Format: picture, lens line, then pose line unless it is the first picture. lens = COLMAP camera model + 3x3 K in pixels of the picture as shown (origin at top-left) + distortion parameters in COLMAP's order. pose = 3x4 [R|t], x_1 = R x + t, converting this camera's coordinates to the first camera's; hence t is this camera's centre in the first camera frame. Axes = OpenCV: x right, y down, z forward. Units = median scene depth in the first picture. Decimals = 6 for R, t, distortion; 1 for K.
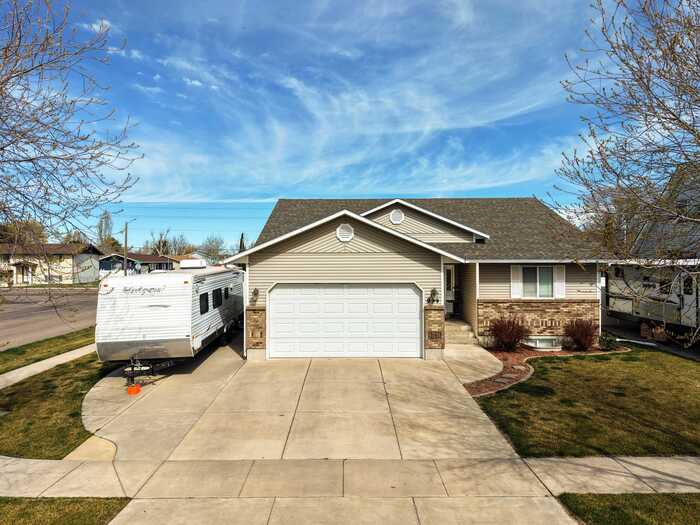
lens RADIAL K [[468.2, 0, 350.0], [0, 468.2, 262.5], [0, 0, 1]] dist [-0.019586, 0.001305]
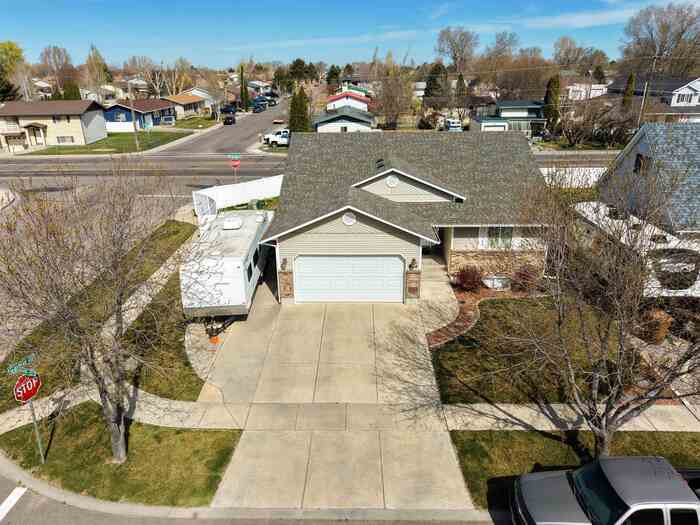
lens RADIAL K [[488.7, 0, 344.8], [0, 488.7, 264.1], [0, 0, 1]] dist [-0.011203, -0.000204]
pose [[0.999383, 0.000667, -0.035129, 0.026642], [0.011839, 0.934962, 0.354552, -0.432070], [0.033081, -0.354749, 0.934376, -0.345595]]
